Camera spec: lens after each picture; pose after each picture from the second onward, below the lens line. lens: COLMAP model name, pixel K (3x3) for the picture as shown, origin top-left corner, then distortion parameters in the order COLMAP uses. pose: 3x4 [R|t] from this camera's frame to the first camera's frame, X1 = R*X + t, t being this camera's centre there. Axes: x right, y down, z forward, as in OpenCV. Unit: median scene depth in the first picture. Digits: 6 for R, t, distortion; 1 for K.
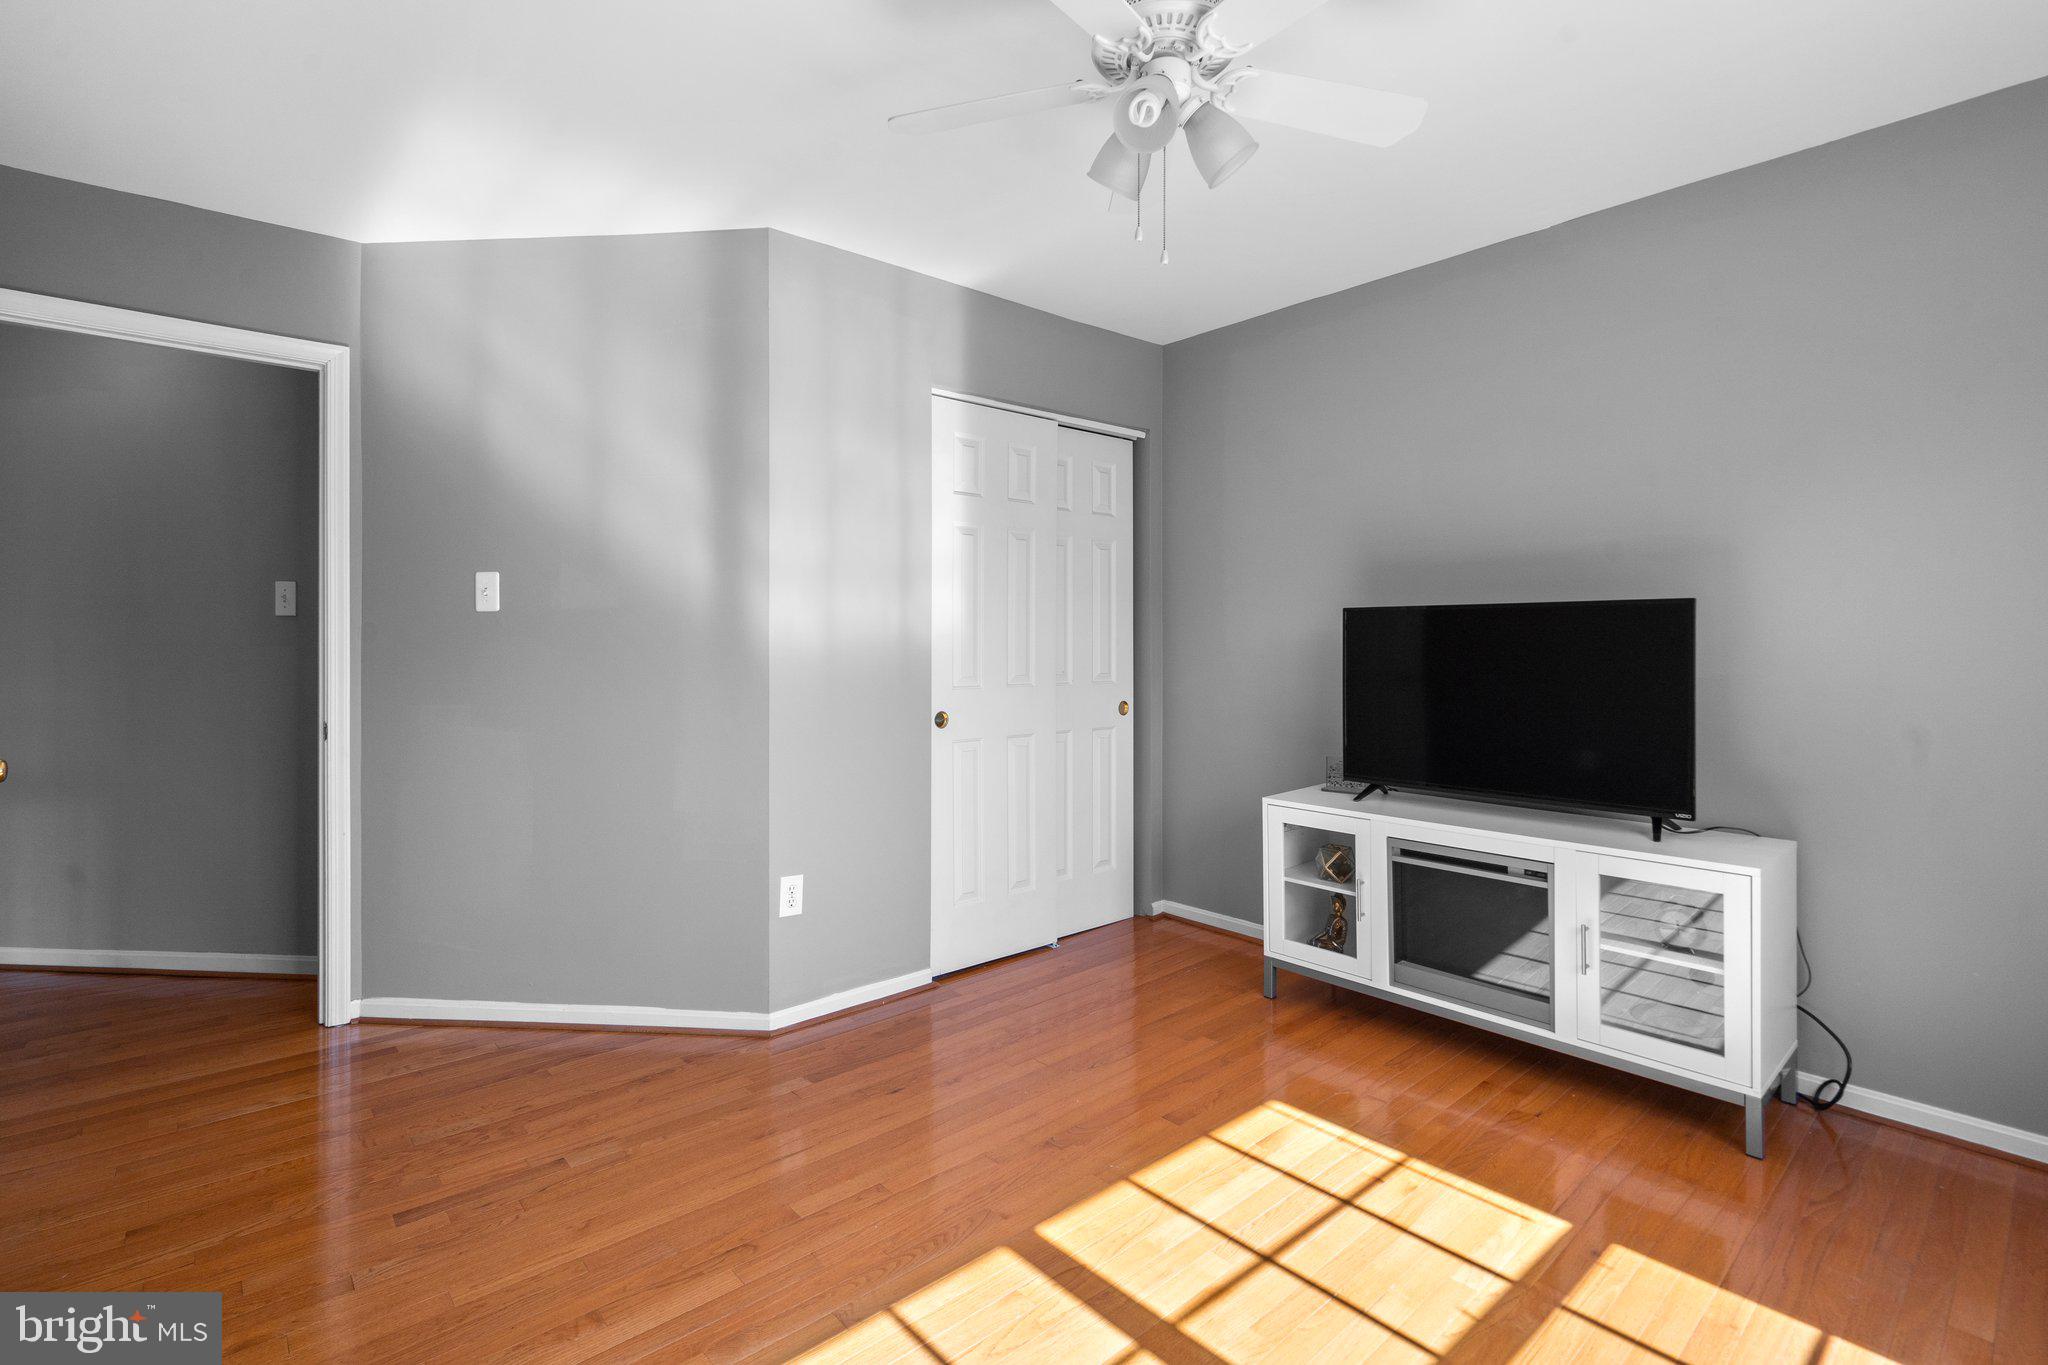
lens RADIAL K [[958.4, 0, 1028.7], [0, 958.4, 634.2], [0, 0, 1]] dist [-0.001802, -0.000107]
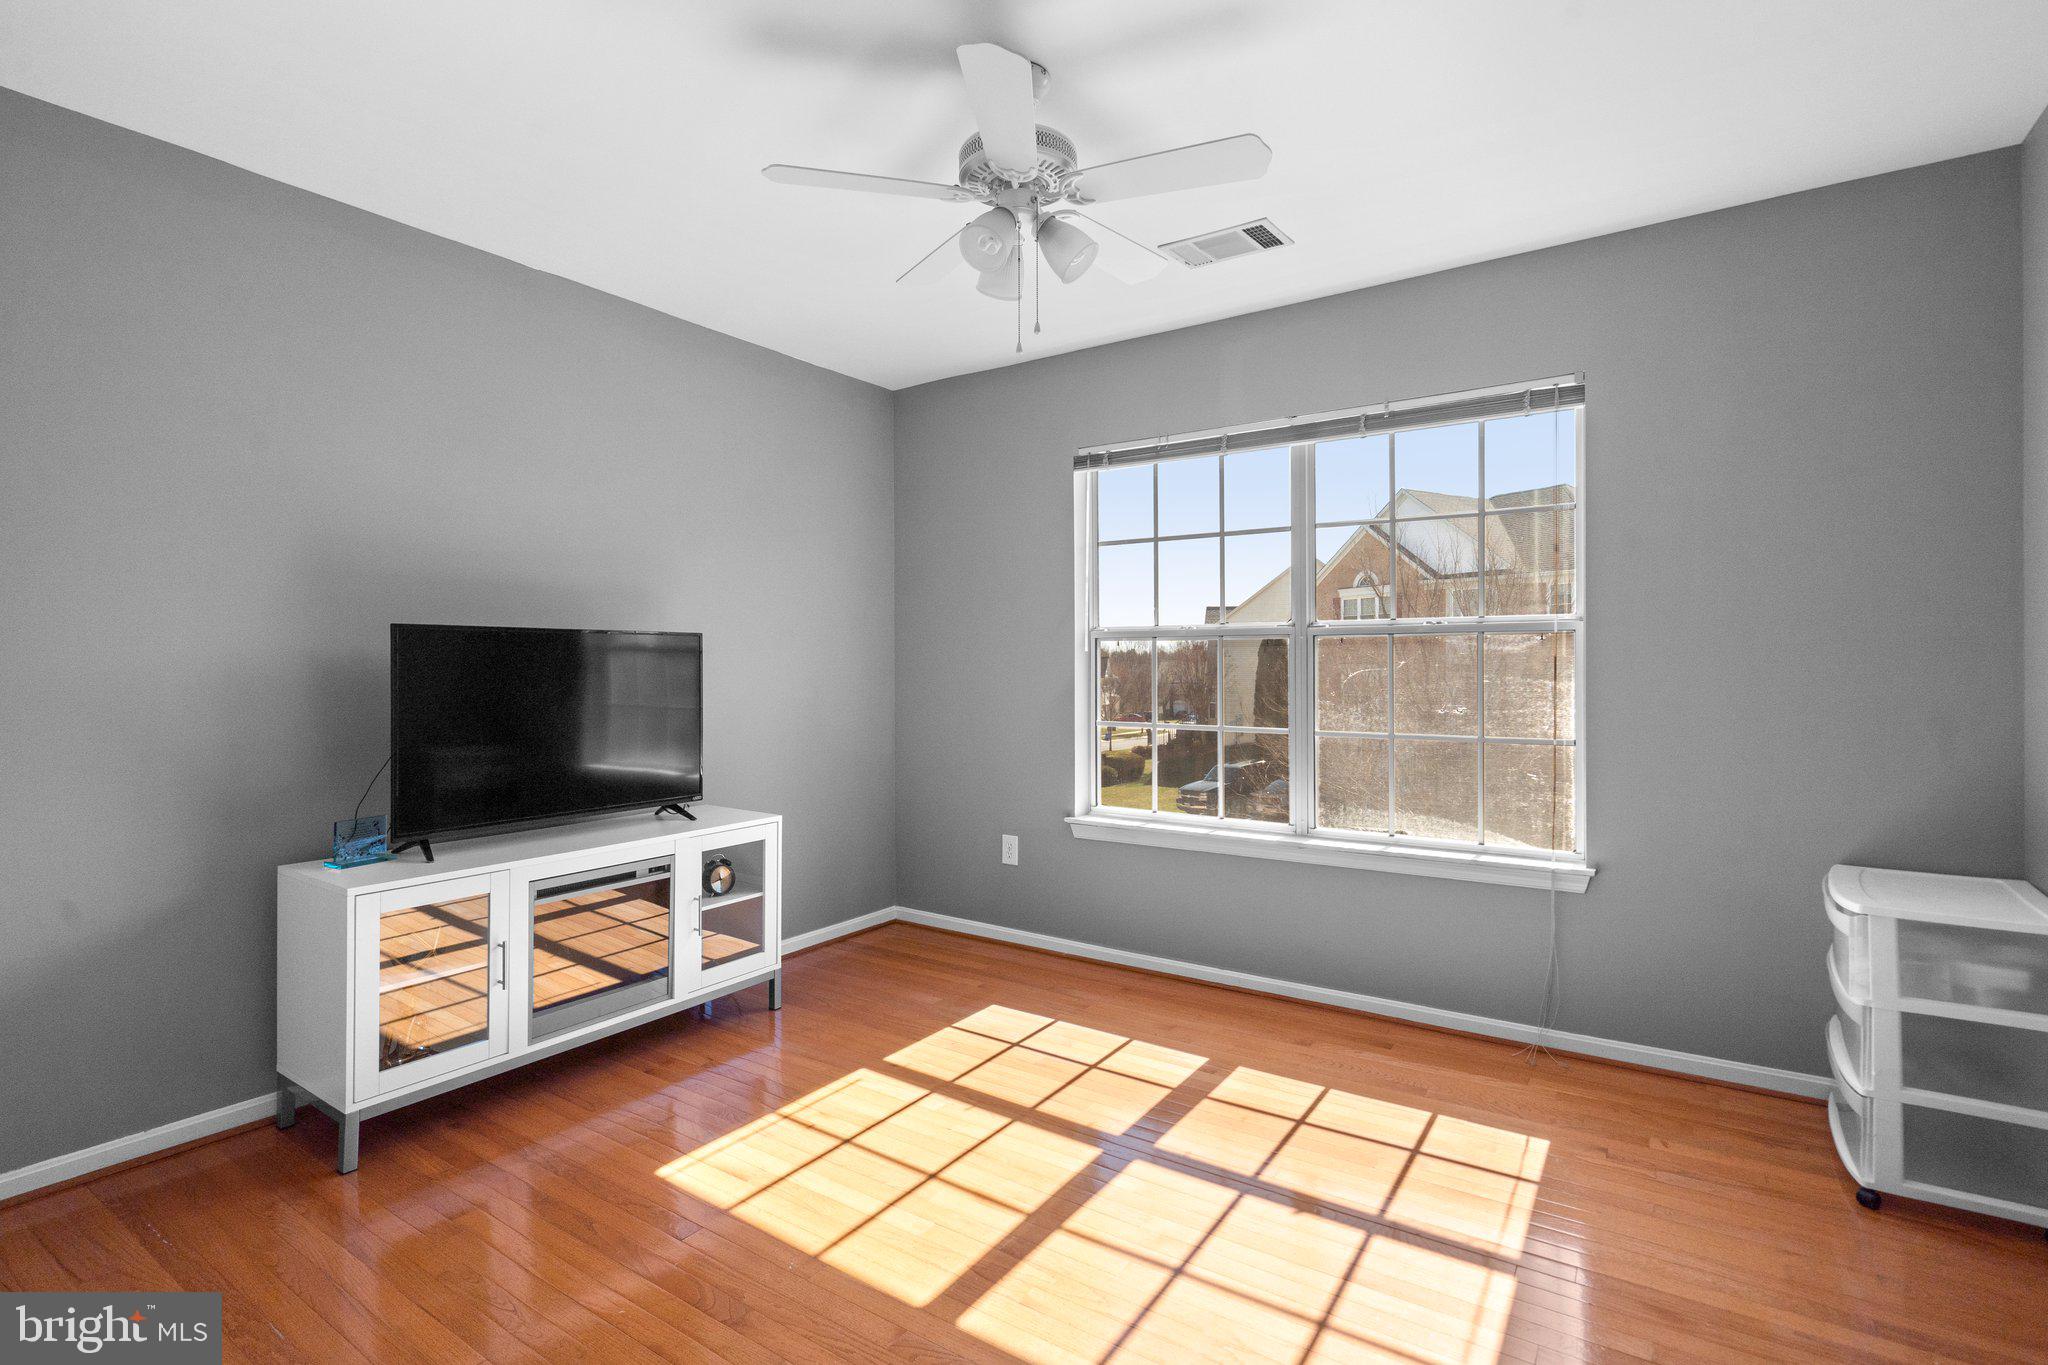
lens RADIAL K [[945.0, 0, 1024.0], [0, 945.0, 682.5], [0, 0, 1]] dist [-0.004002, -0.000315]
pose [[-0.246824, -0.006850, 0.969036, -0.688888], [0.001241, 0.999972, 0.007385, 0.021656], [-0.969060, 0.003025, -0.246809, 0.886996]]
